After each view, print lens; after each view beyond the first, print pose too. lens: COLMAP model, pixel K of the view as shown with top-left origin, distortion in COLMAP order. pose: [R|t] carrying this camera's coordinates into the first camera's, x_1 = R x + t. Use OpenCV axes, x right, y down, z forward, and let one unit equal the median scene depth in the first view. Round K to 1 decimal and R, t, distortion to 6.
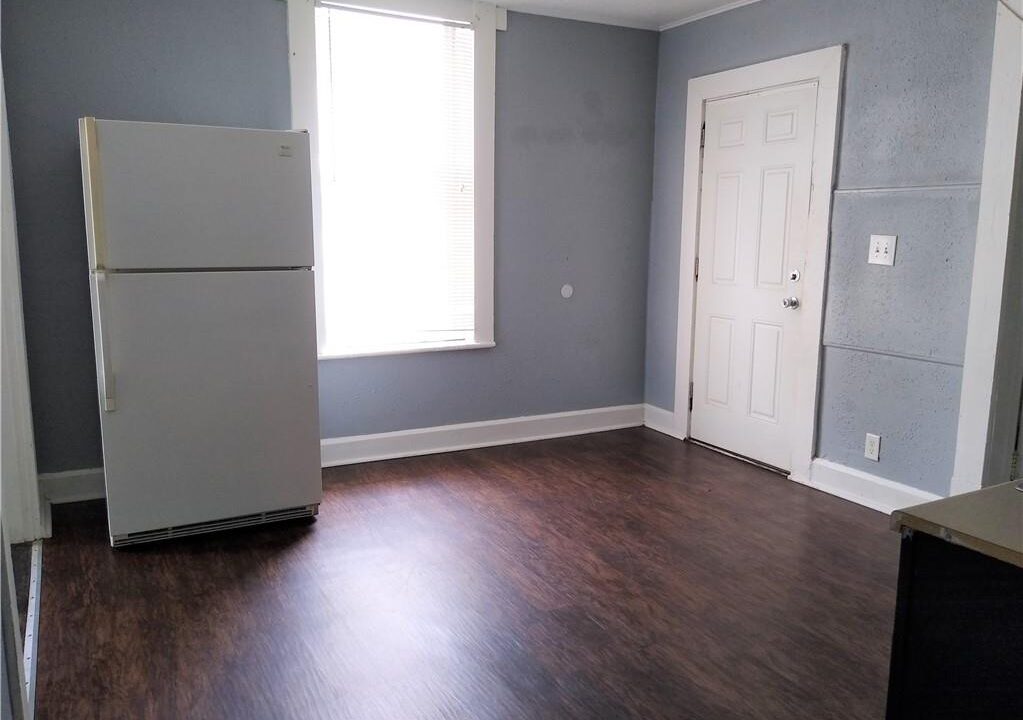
lens RADIAL K [[810.5, 0, 512.6], [0, 810.5, 358.8], [0, 0, 1]] dist [0.033852, -0.004096]
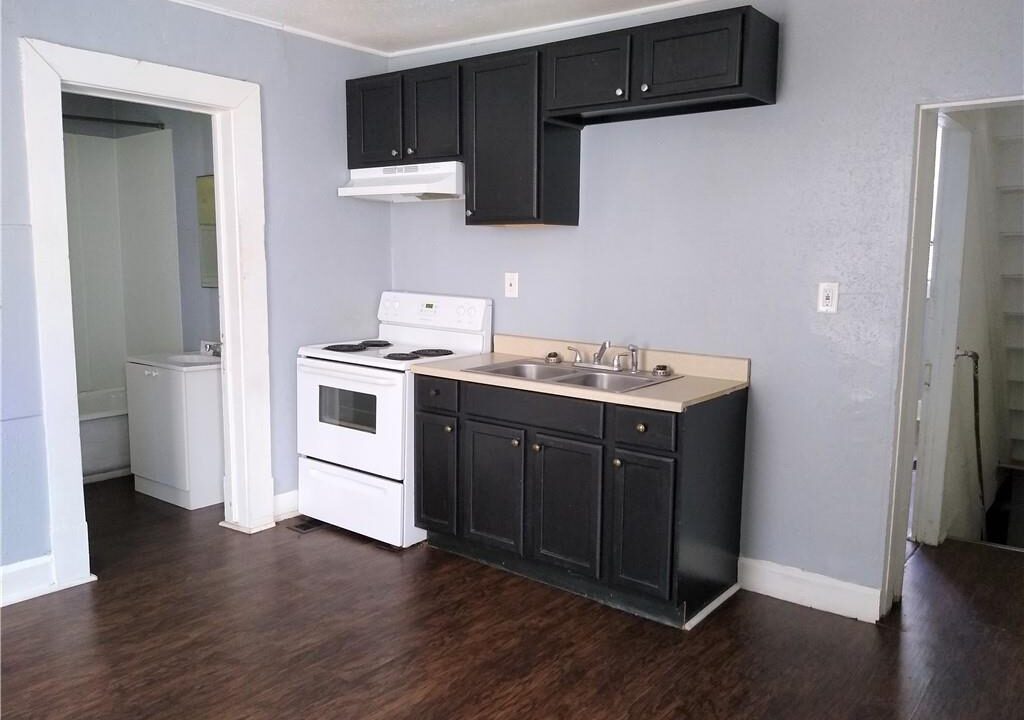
lens RADIAL K [[811.3, 0, 514.5], [0, 811.3, 359.9], [0, 0, 1]] dist [0.033852, -0.004096]
pose [[-0.373485, -0.126211, 0.919010, -0.676402], [0.151863, 0.969016, 0.194796, -0.199025], [-0.915121, 0.212317, -0.342746, 1.064243]]
